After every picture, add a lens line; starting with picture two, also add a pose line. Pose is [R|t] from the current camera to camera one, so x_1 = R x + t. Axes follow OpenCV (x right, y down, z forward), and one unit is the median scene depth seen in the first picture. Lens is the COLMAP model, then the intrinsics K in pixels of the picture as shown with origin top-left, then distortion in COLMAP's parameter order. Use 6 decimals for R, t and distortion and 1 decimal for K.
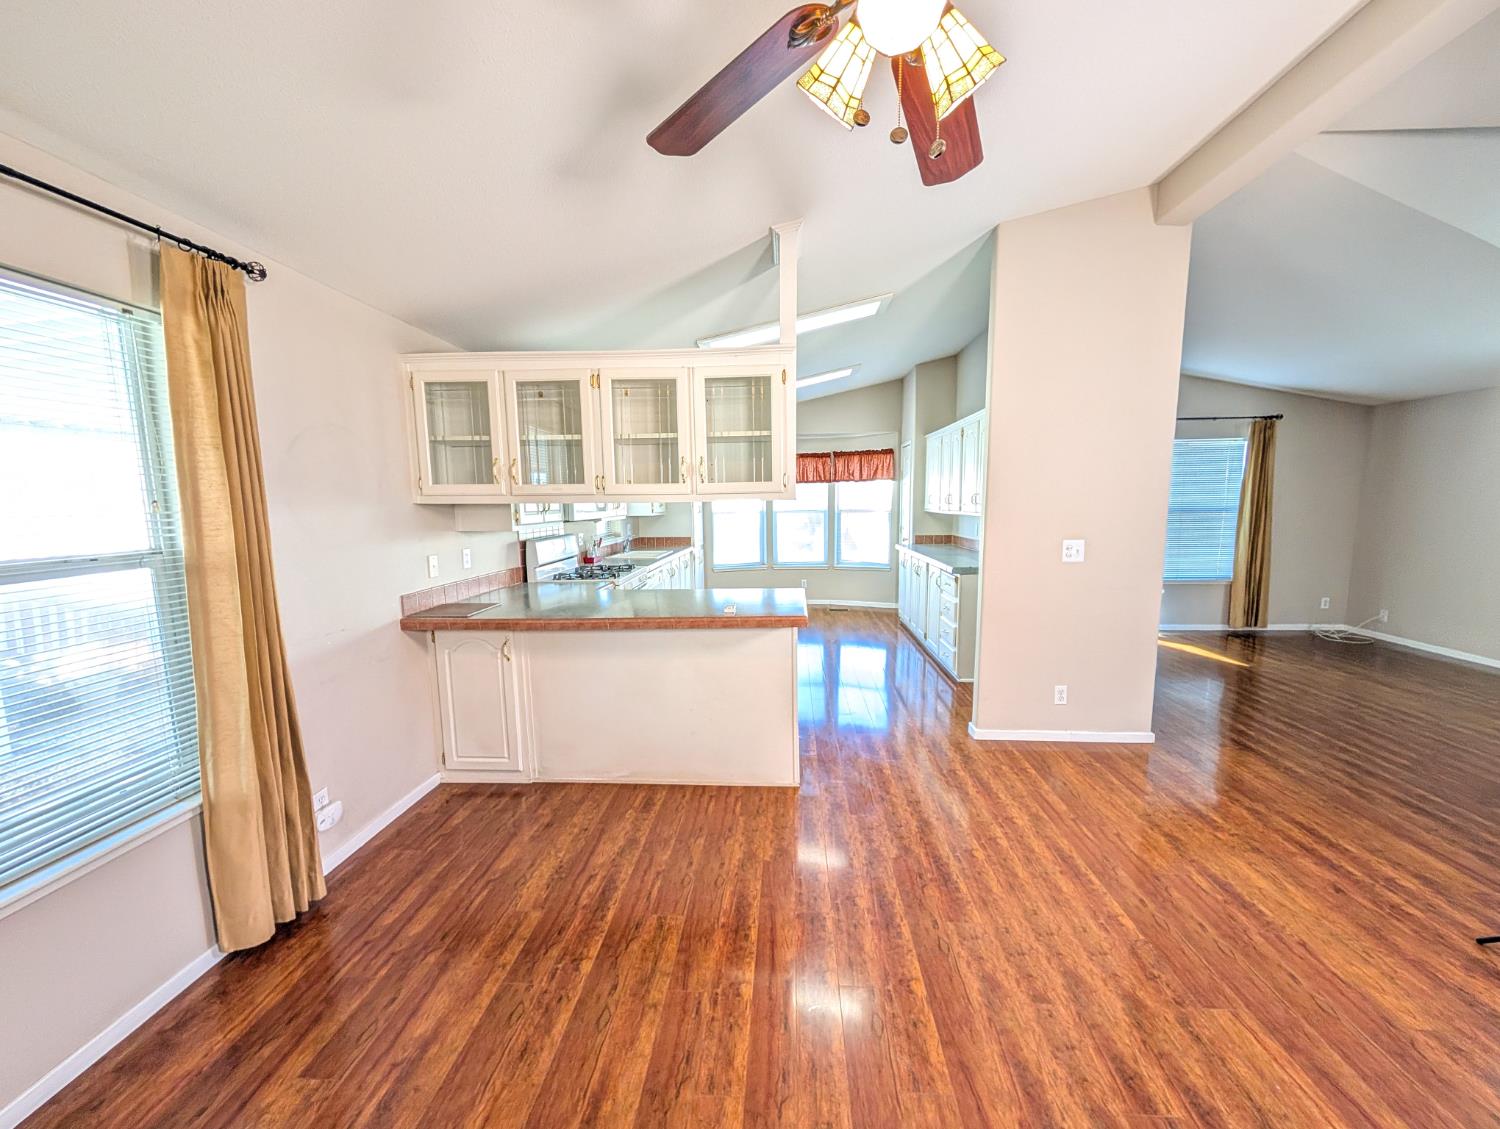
lens RADIAL K [[567.3, 0, 759.4], [0, 567.3, 570.0], [0, 0, 1]] dist [0.001677, 0.000489]
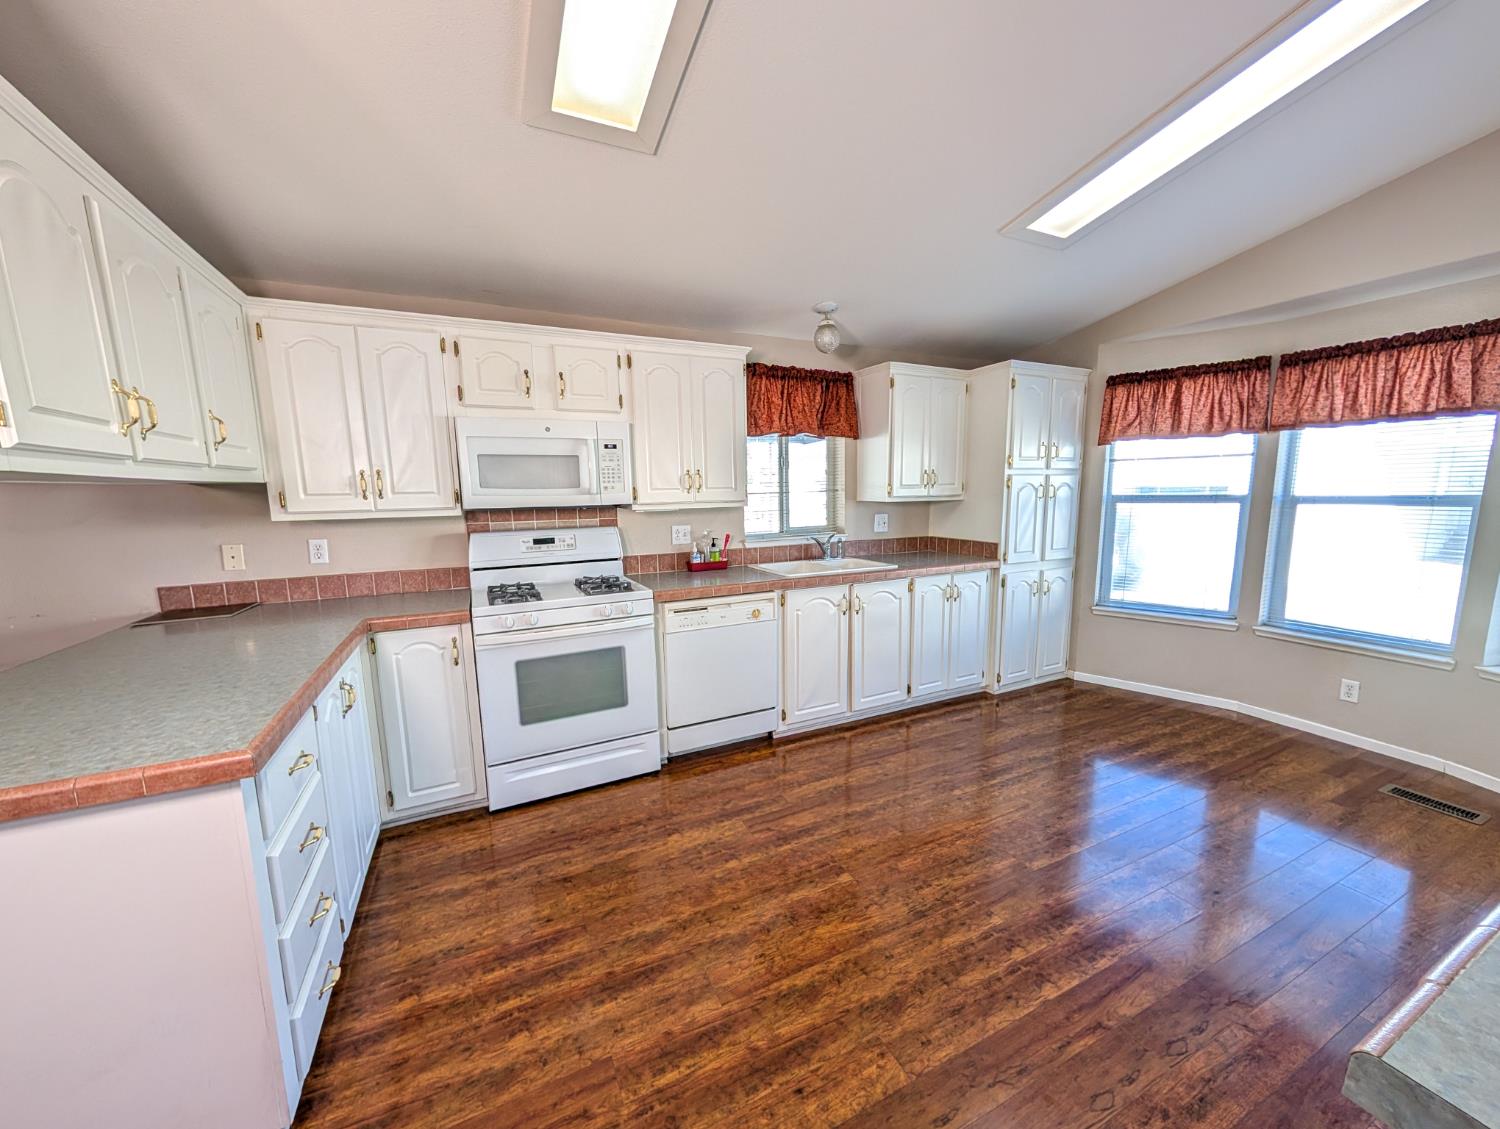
lens RADIAL K [[567.3, 0, 750.8], [0, 567.3, 570.9], [0, 0, 1]] dist [0.001677, 0.000489]
pose [[0.489384, 0.130129, -0.862305, 0.698808], [-0.096703, 0.990804, 0.094638, -0.182877], [0.866690, 0.037073, 0.497468, 1.589363]]
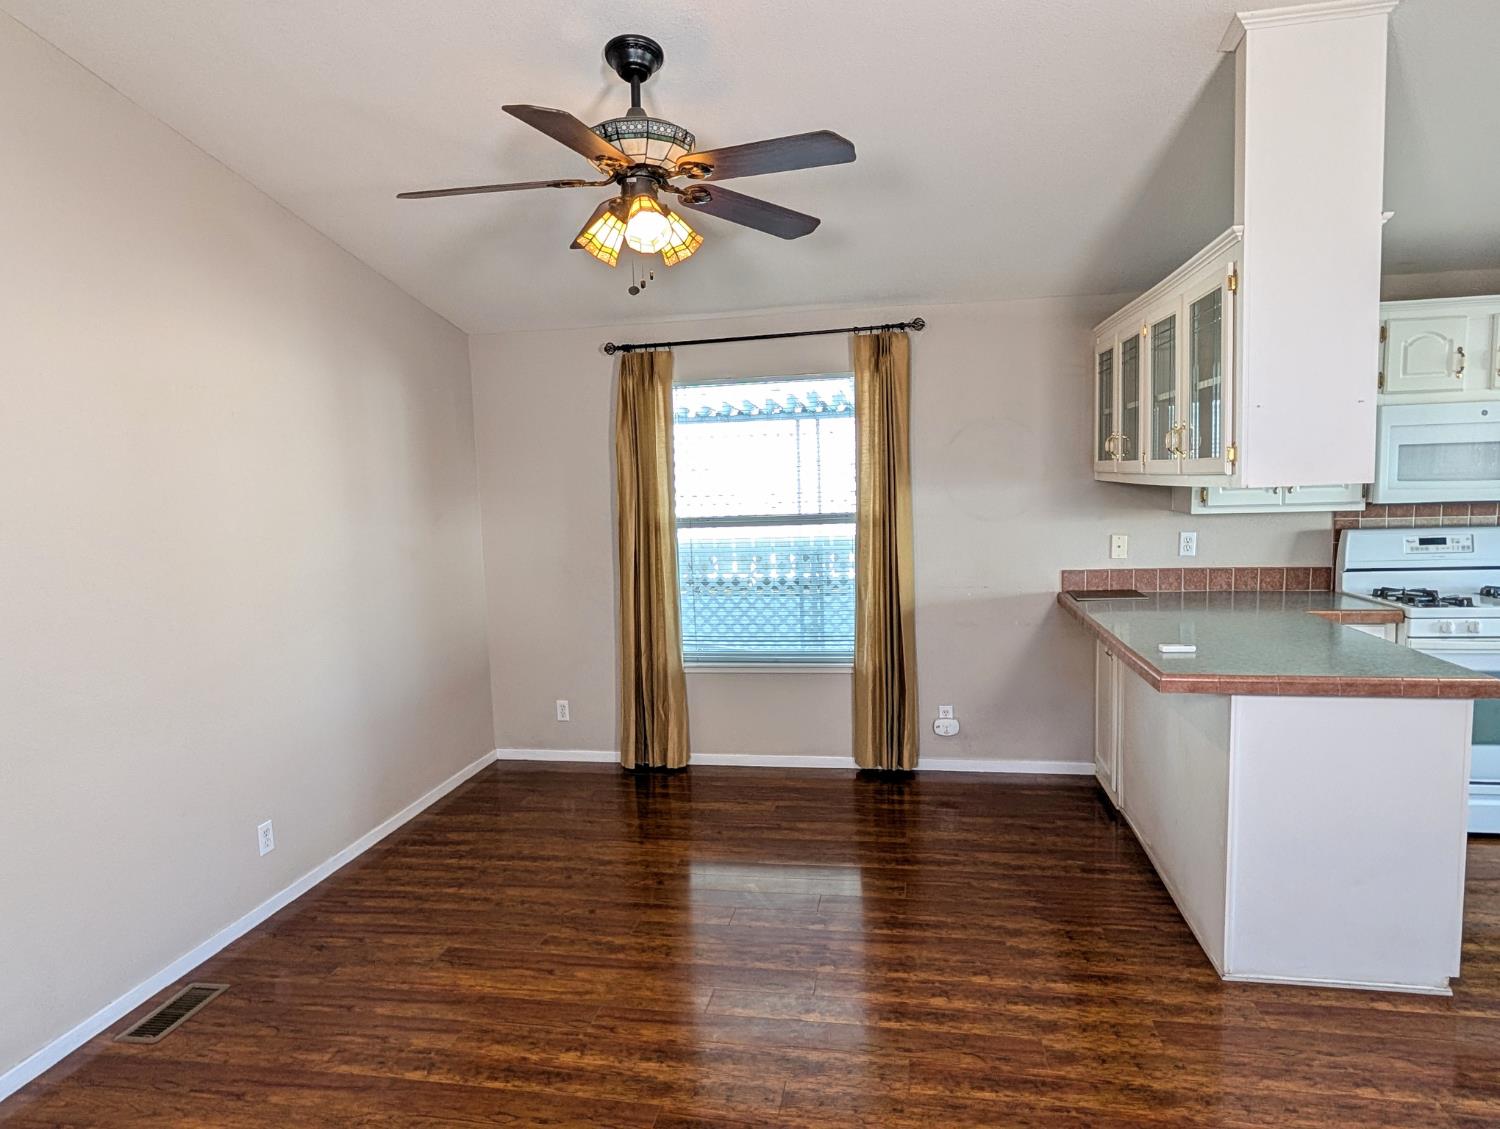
lens RADIAL K [[914.4, 0, 748.4], [0, 914.4, 569.7], [0, 0, 1]] dist [-0.000559, 0.001688]
pose [[-0.116051, 0.117031, -0.986324, 1.239493], [-0.089837, 0.987727, 0.127768, -0.134781], [0.989172, 0.103436, -0.104113, 0.710173]]
